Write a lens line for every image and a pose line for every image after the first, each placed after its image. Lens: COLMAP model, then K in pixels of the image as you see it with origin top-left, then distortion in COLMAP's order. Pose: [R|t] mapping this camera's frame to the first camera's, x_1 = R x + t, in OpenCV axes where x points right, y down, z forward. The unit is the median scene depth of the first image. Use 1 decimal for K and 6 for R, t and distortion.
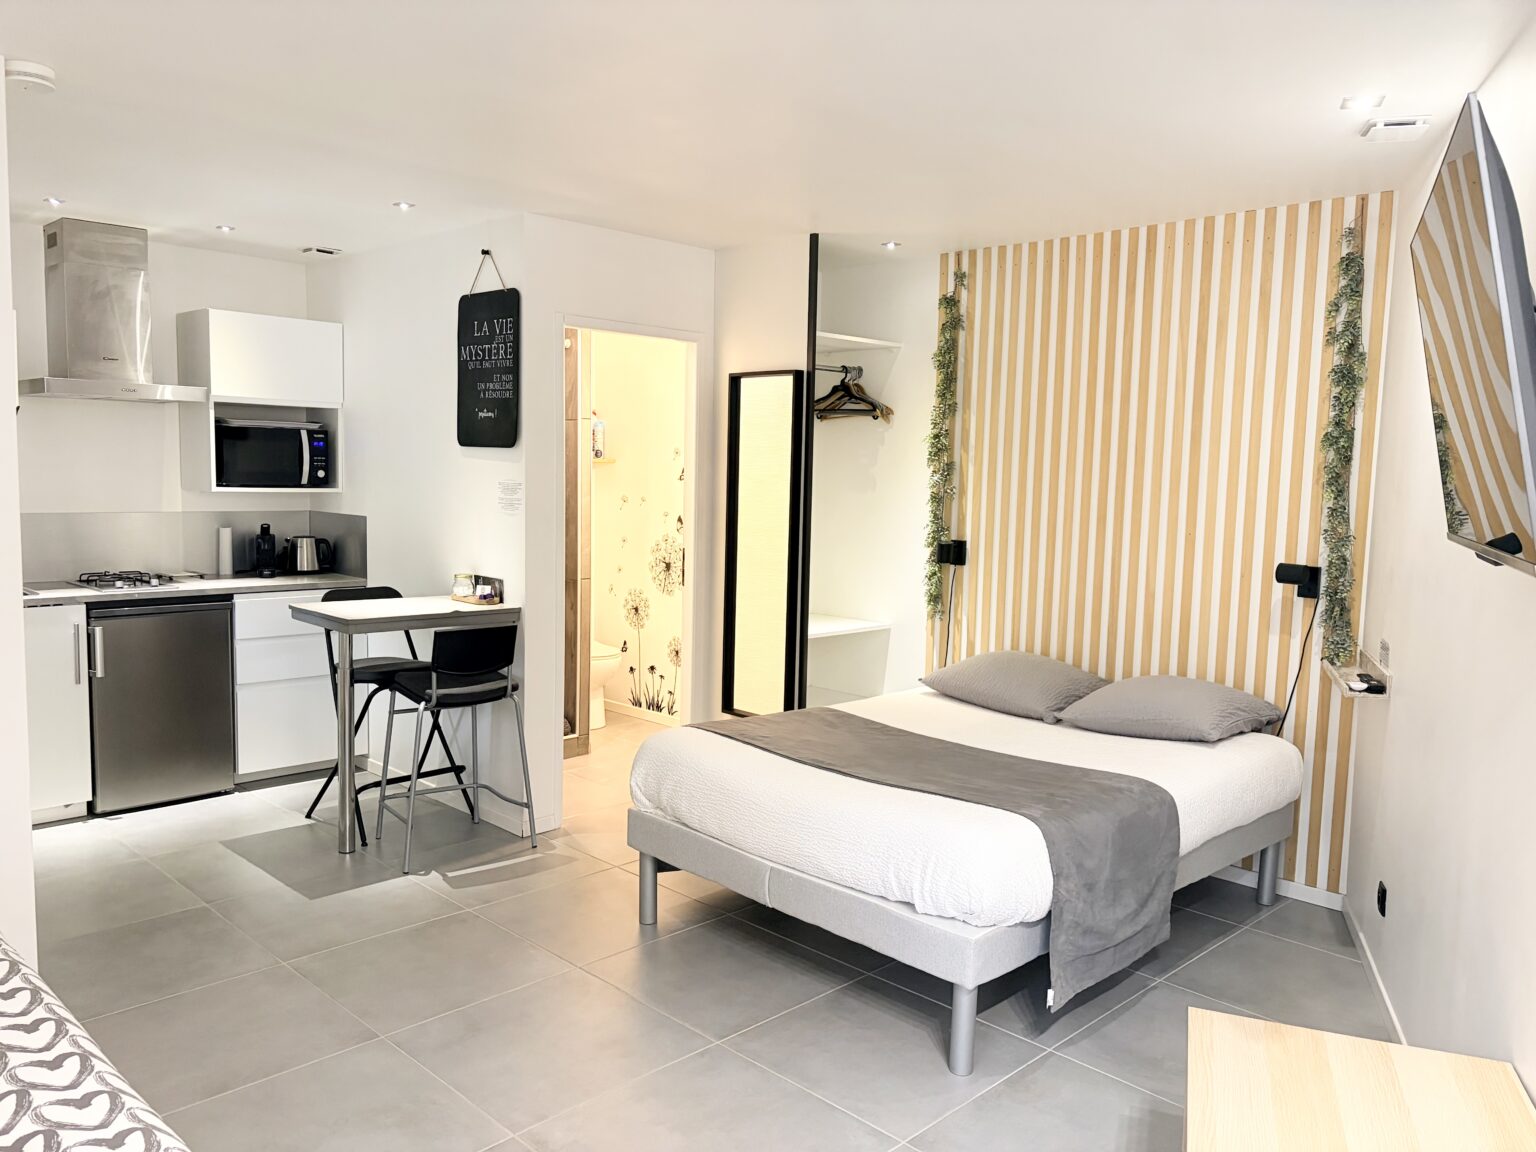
lens RADIAL K [[1181.3, 0, 766.8], [0, 1181.3, 573.7], [0, 0, 1]] dist [0.036914, -0.030297]
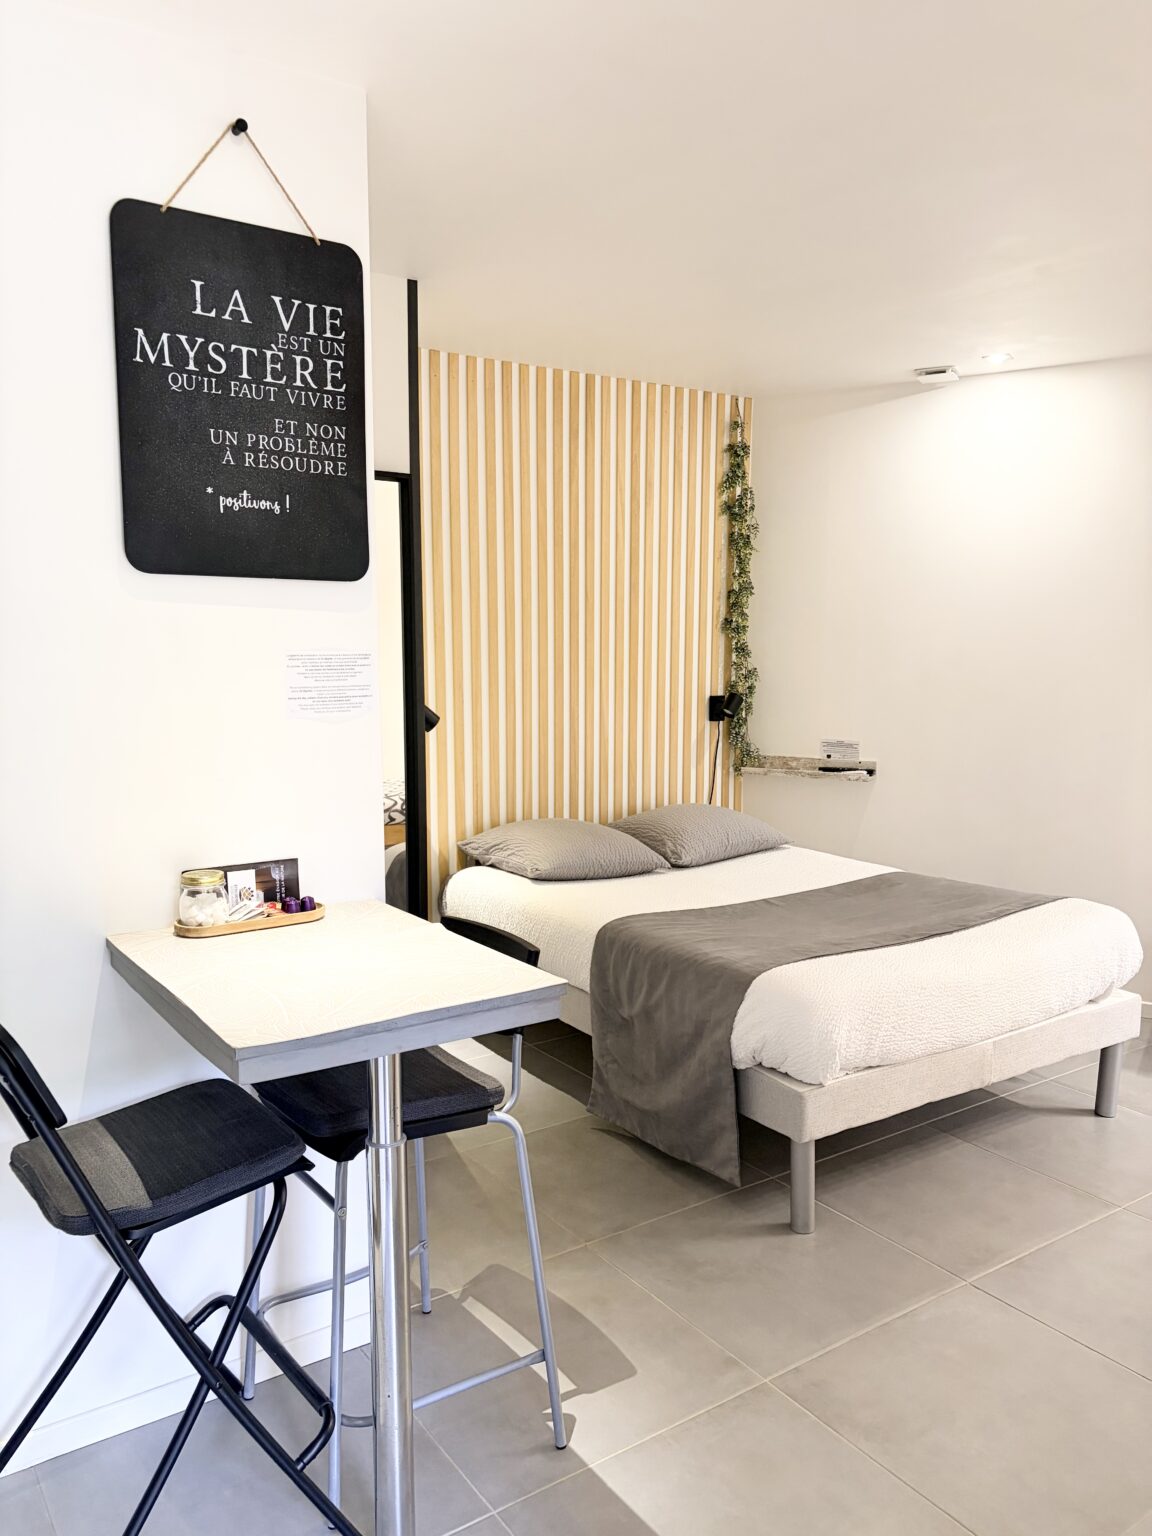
lens RADIAL K [[1181.3, 0, 573.8], [0, 1181.3, 782.5], [0, 0, 1]] dist [0.036914, -0.030297]
pose [[0.190141, -0.140226, 0.971691, -0.680212], [0.096848, 0.987599, 0.123570, -0.075075], [-0.976968, 0.070610, 0.201363, 0.812363]]
